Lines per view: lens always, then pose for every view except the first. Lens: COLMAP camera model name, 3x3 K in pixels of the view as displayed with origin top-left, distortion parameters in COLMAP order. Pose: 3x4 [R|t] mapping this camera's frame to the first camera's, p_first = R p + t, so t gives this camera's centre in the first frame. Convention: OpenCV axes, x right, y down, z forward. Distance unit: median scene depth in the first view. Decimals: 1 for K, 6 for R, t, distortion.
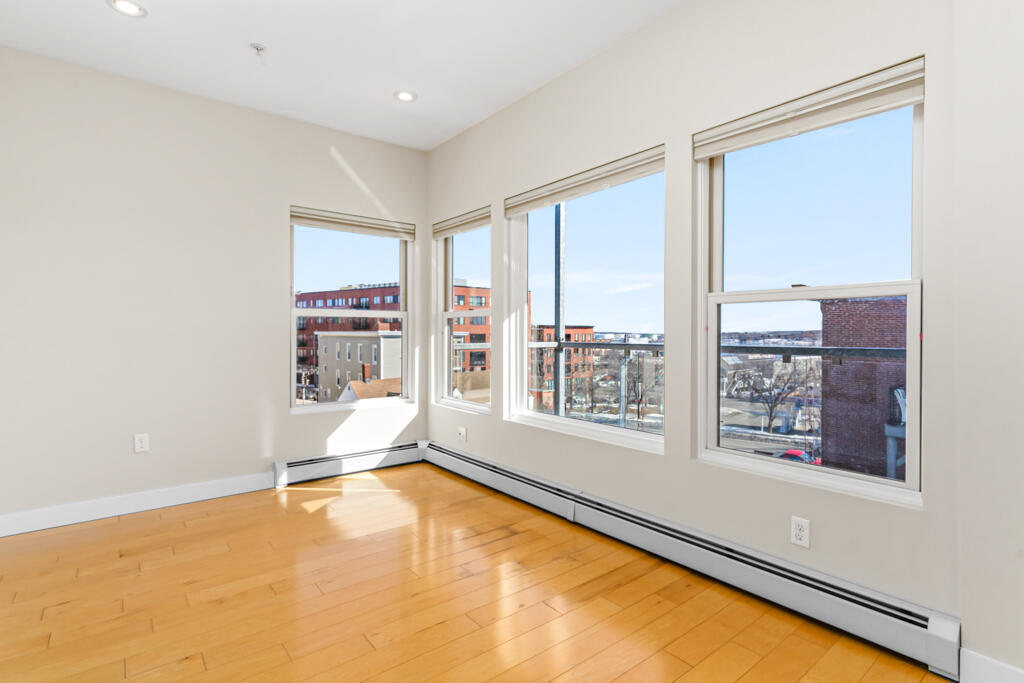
lens RADIAL K [[509.0, 0, 514.1], [0, 509.0, 336.5], [0, 0, 1]] dist [0.002735, -0.000464]
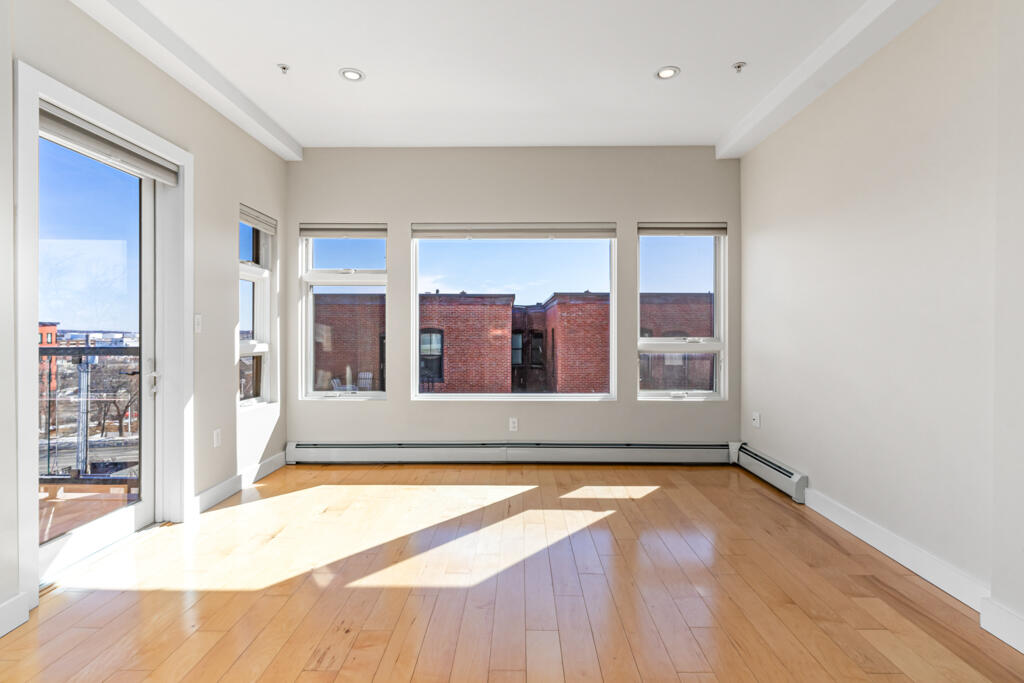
lens RADIAL K [[509.0, 0, 525.6], [0, 509.0, 335.8], [0, 0, 1]] dist [0.002735, -0.000464]
pose [[0.636178, -0.005836, 0.771520, 0.331639], [0.005186, 0.999981, 0.003288, 0.000522], [-0.771525, 0.001910, 0.636196, -0.265299]]
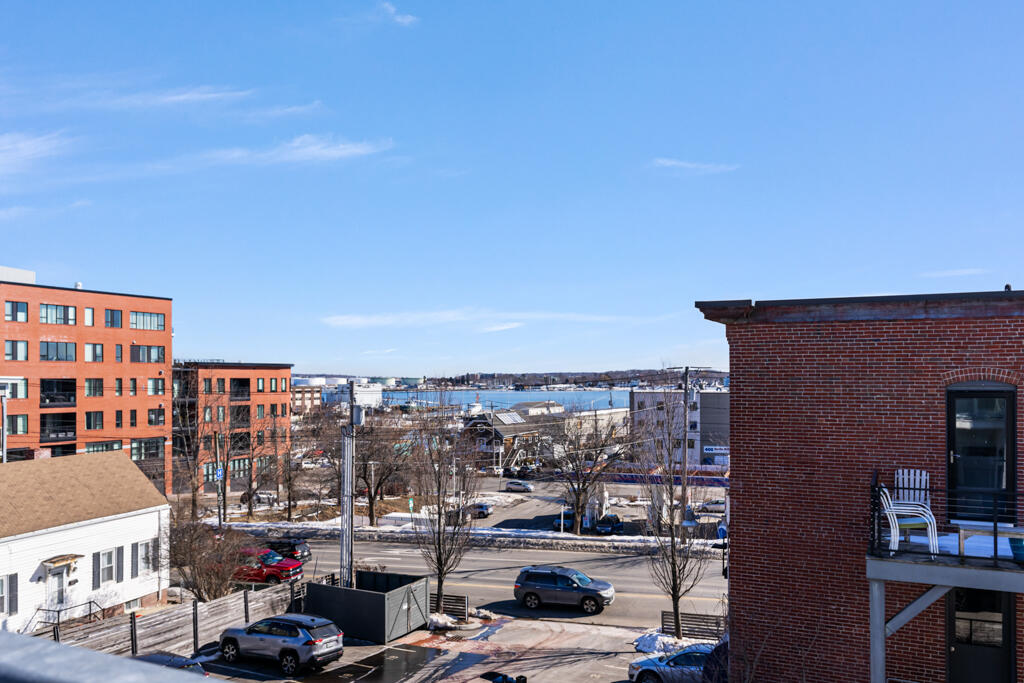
lens RADIAL K [[816.8, 0, 510.6], [0, 816.8, 374.6], [0, 0, 1]] dist [0.009765, -0.006484]
pose [[0.913879, -0.001155, 0.405984, 0.157003], [0.004409, 0.999965, -0.007080, -0.028174], [-0.405962, 0.008260, 0.913853, 1.156338]]
